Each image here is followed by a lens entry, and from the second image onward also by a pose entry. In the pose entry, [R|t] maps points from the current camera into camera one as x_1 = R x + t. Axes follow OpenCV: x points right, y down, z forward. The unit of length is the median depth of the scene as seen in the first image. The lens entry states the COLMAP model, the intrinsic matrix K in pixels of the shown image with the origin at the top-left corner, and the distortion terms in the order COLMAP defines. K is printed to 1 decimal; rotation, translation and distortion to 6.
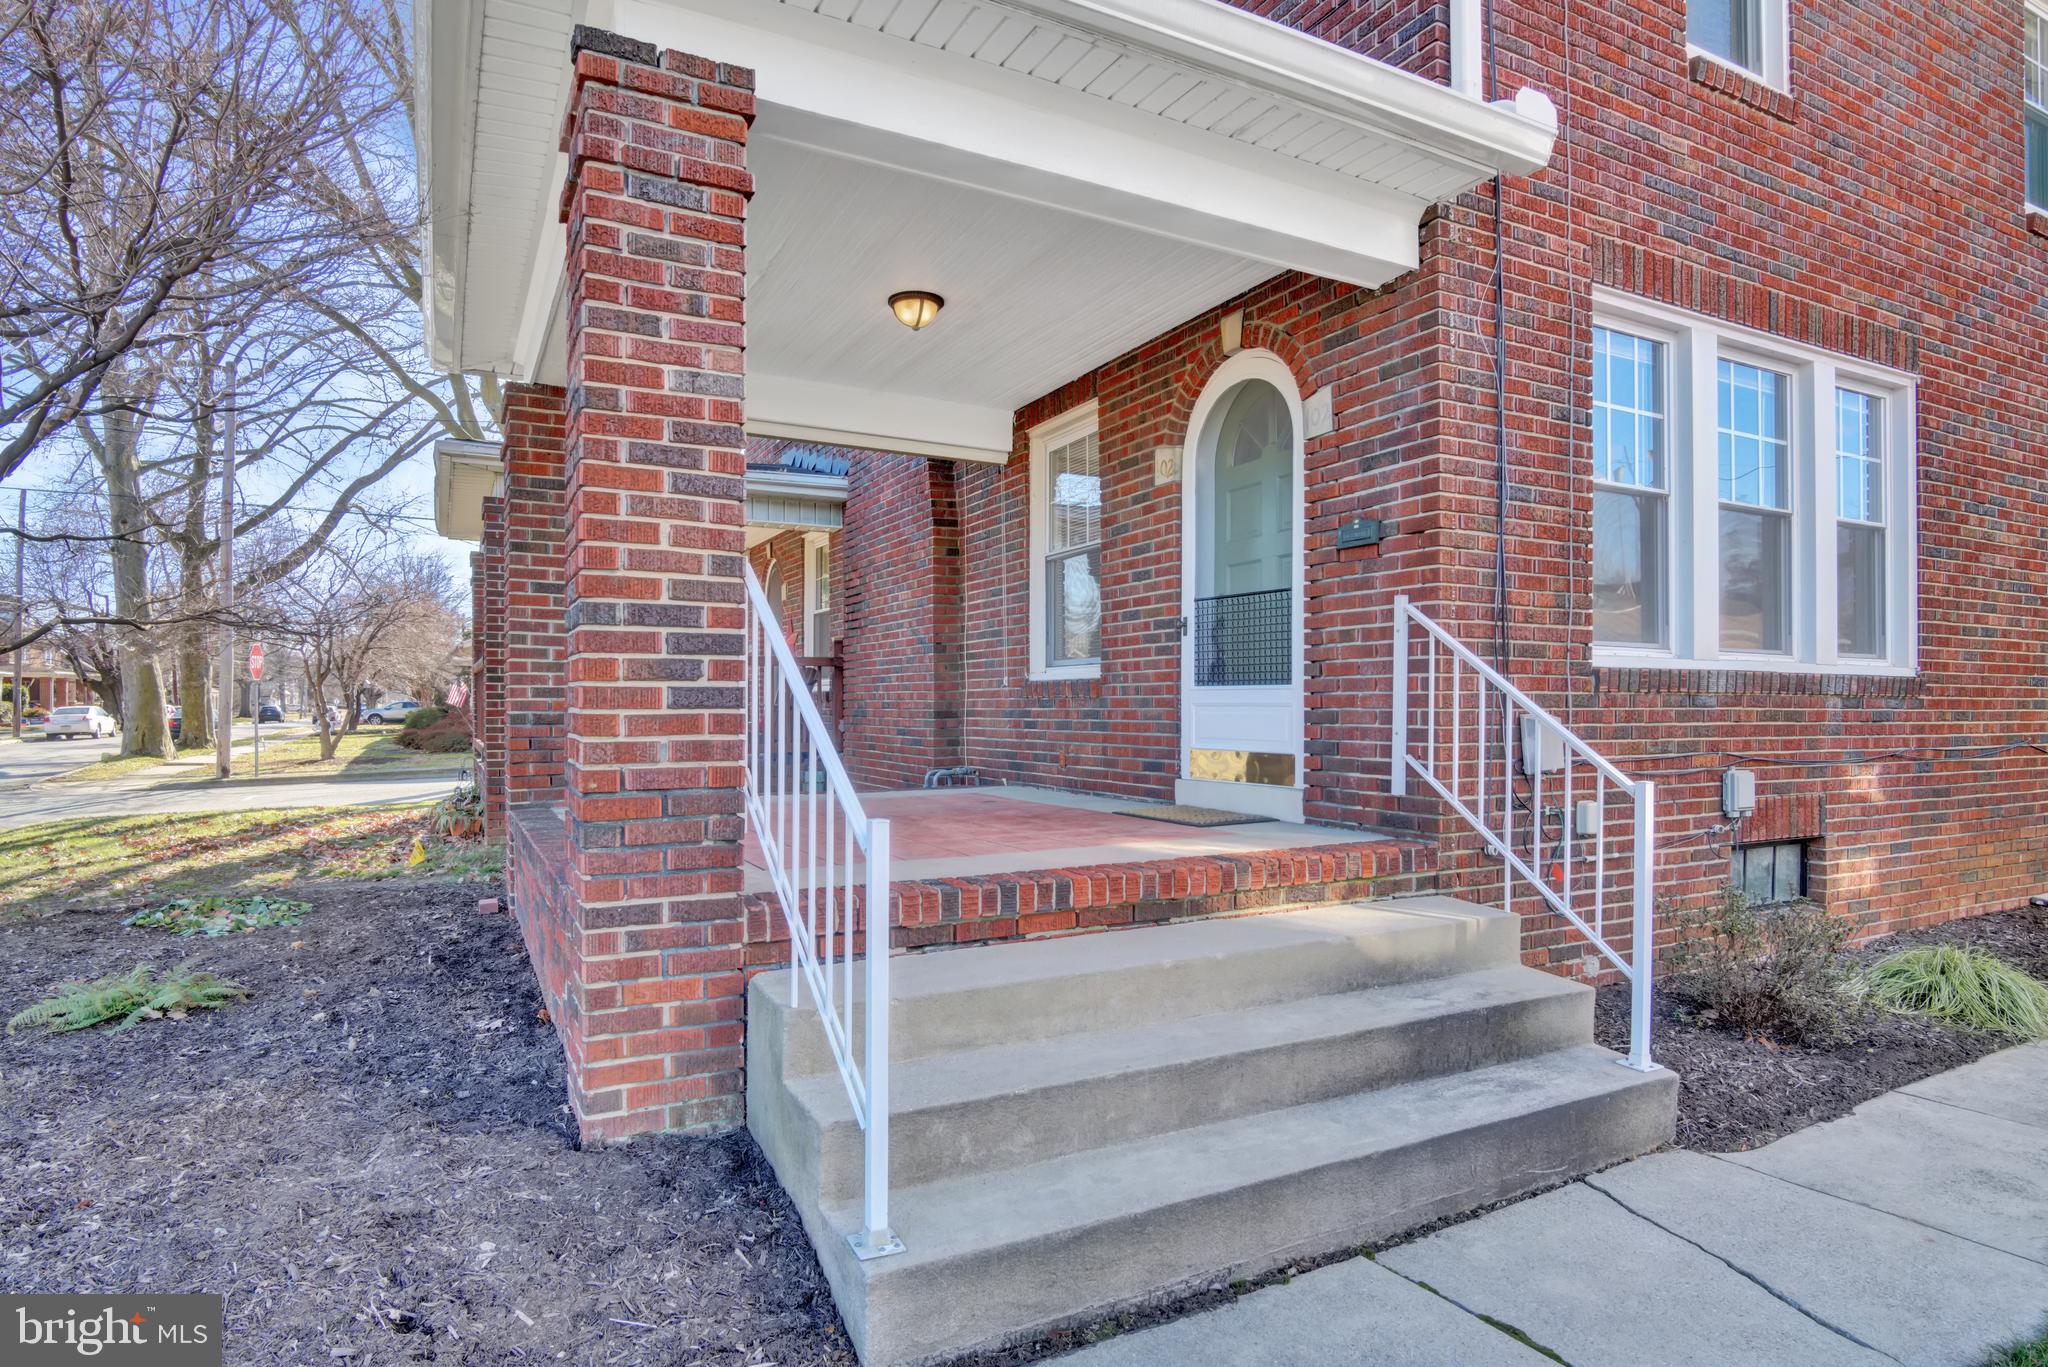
lens RADIAL K [[1111.5, 0, 1011.0], [0, 1111.5, 705.4], [0, 0, 1]] dist [-0.019041, 0.002147]
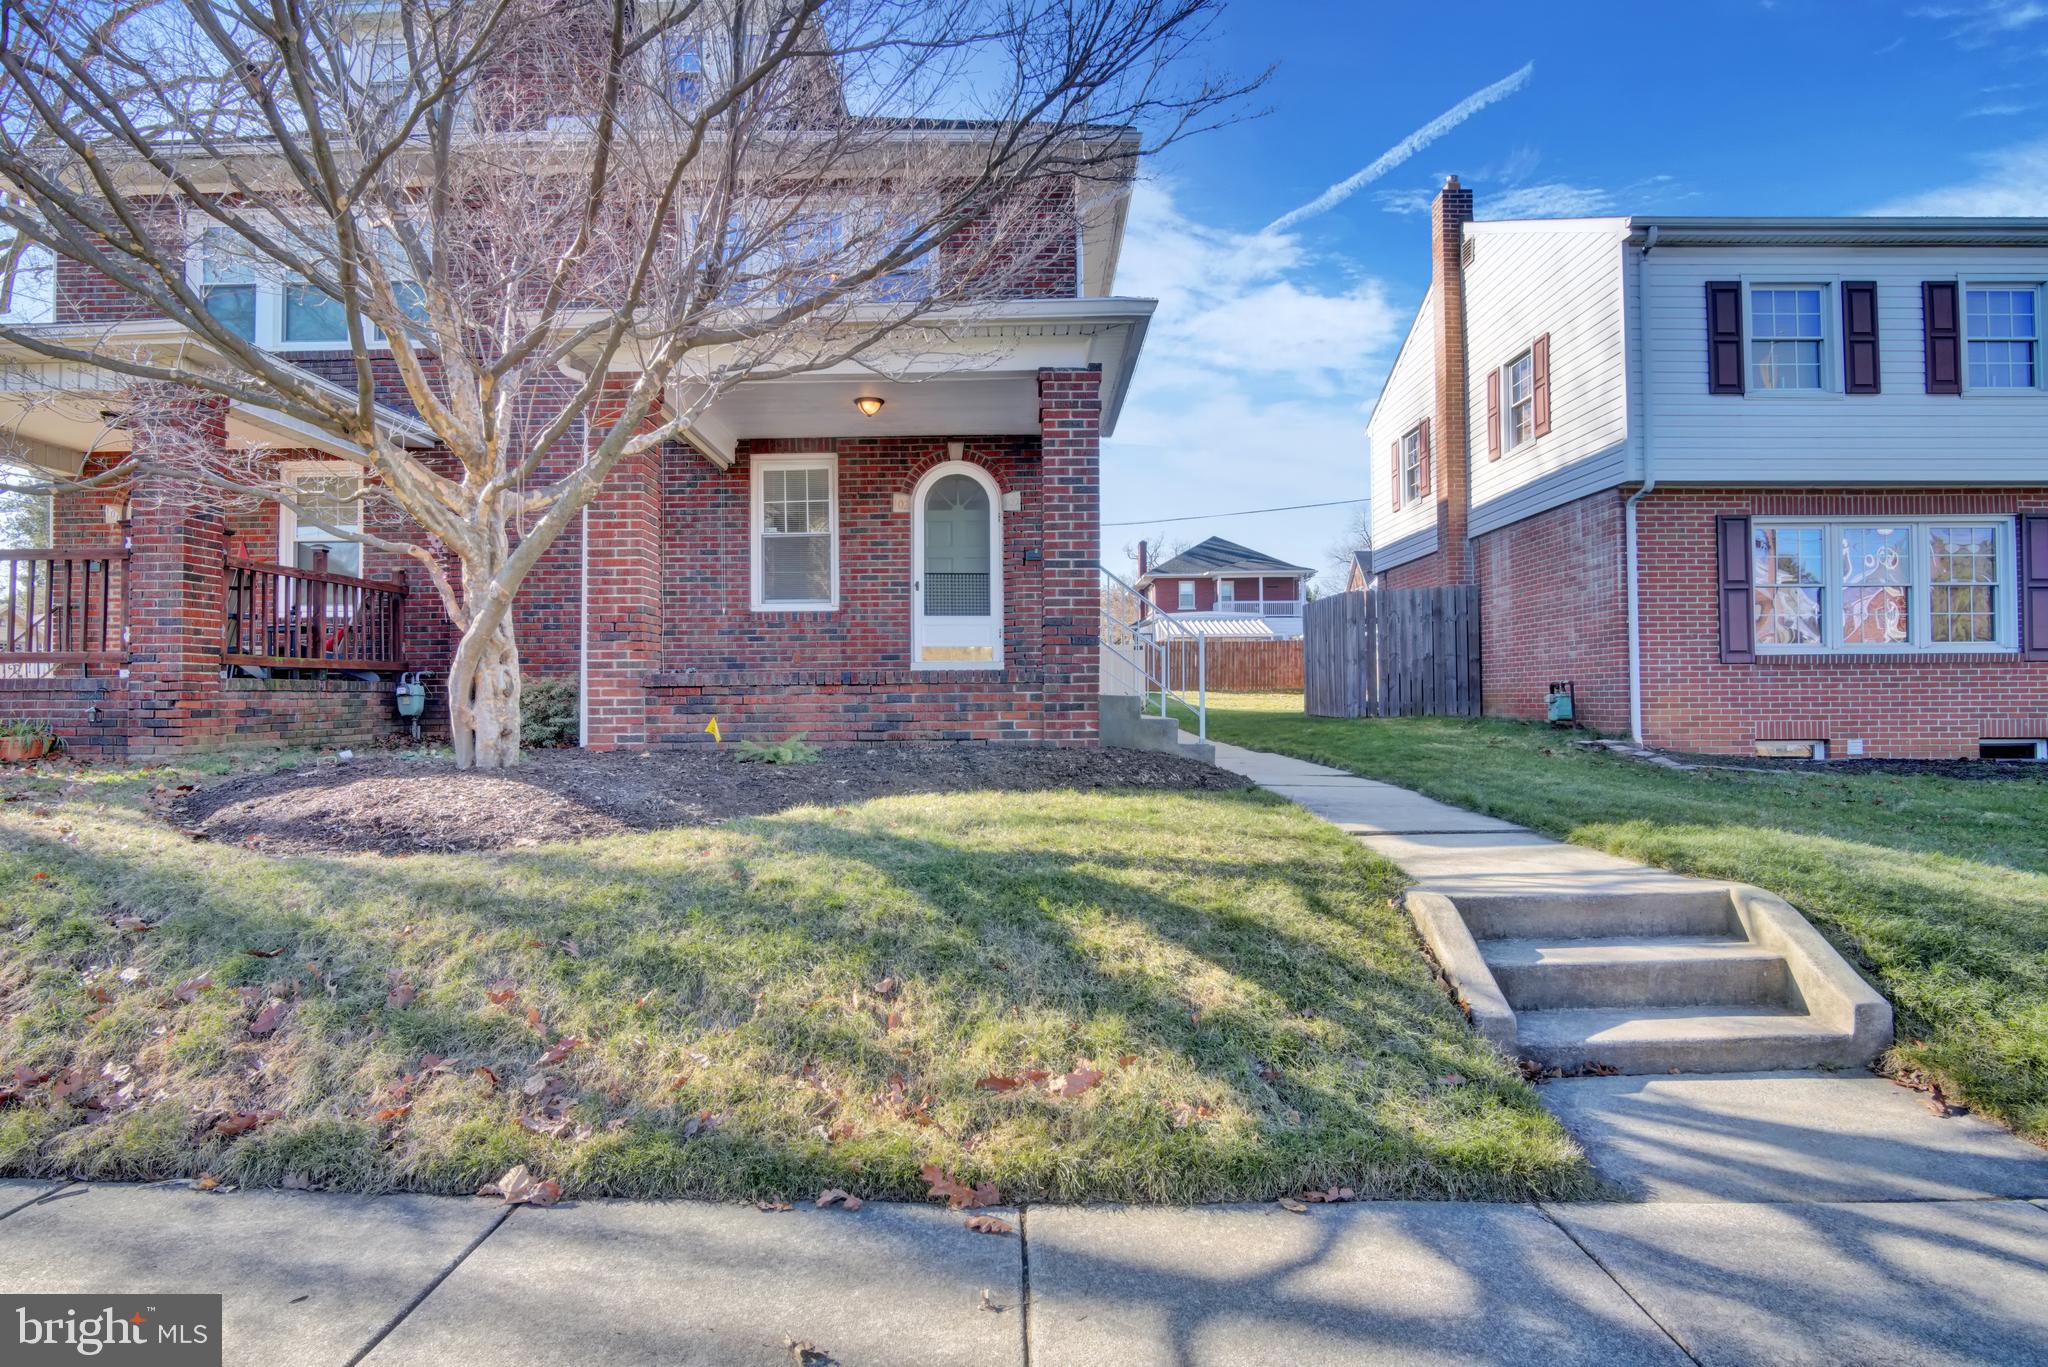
lens RADIAL K [[1103.6, 0, 1015.1], [0, 1103.6, 678.5], [0, 0, 1]] dist [-0.015592, 0.000962]
pose [[0.463311, 0.015366, 0.886062, -1.643556], [0.007698, 0.999742, -0.021362, 0.150259], [-0.886162, 0.016718, 0.463074, -0.079497]]
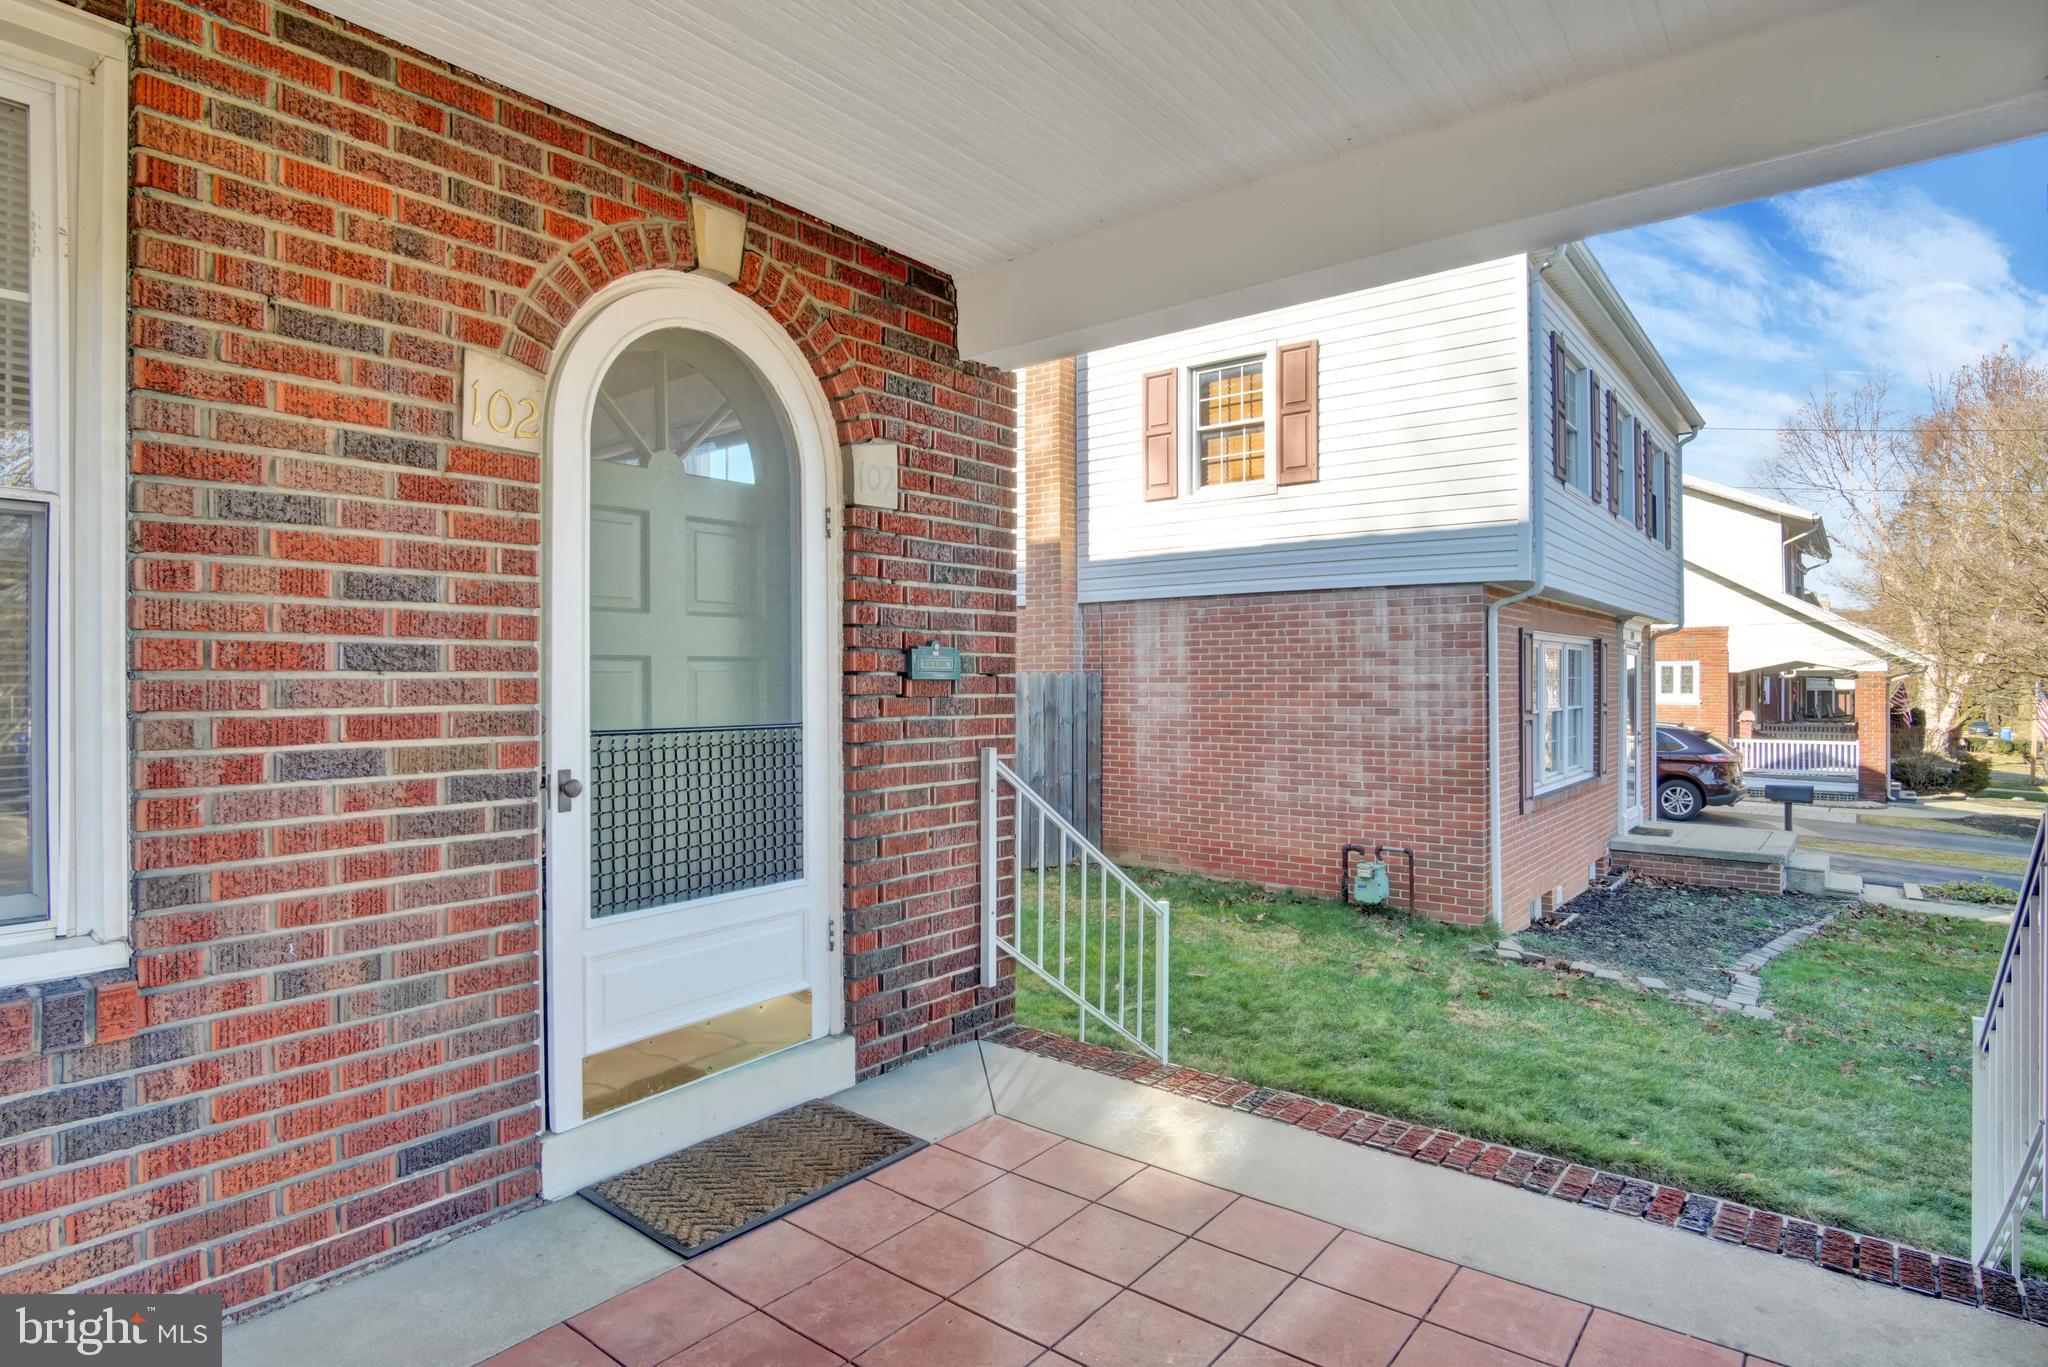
lens RADIAL K [[1103.6, 0, 1015.1], [0, 1103.6, 678.5], [0, 0, 1]] dist [-0.015592, 0.000962]
pose [[-0.410763, 0.002533, 0.911739, -0.347447], [0.002913, 0.999995, -0.001466, -0.124420], [-0.911738, 0.002054, -0.410768, 1.100388]]
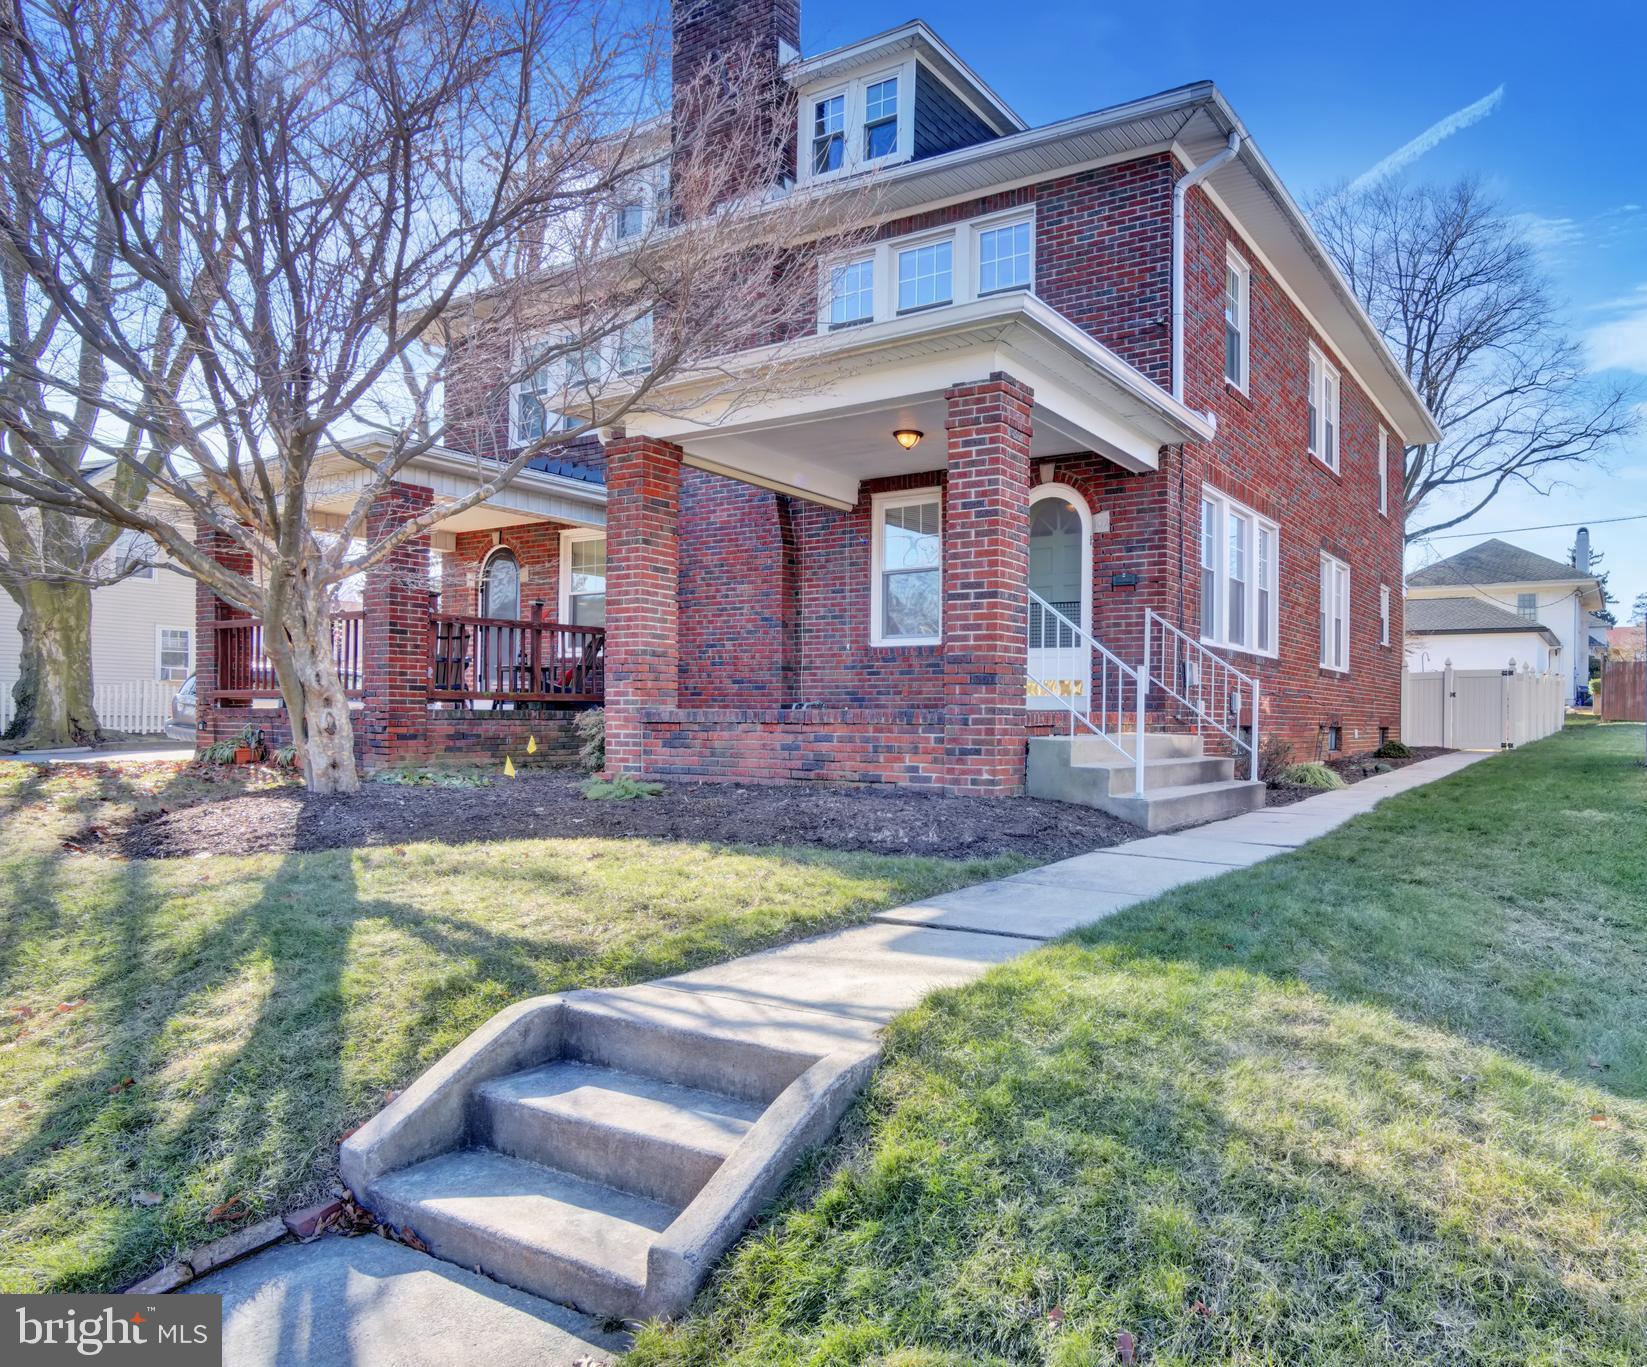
lens RADIAL K [[1118.3, 0, 1008.7], [0, 1118.3, 714.5], [0, 0, 1]] dist [-0.002495, 0.001990]
pose [[0.835874, 0.012272, 0.548784, -0.980970], [-0.010037, 0.999925, -0.007073, 0.119400], [-0.548829, 0.000405, 0.835934, -0.668443]]
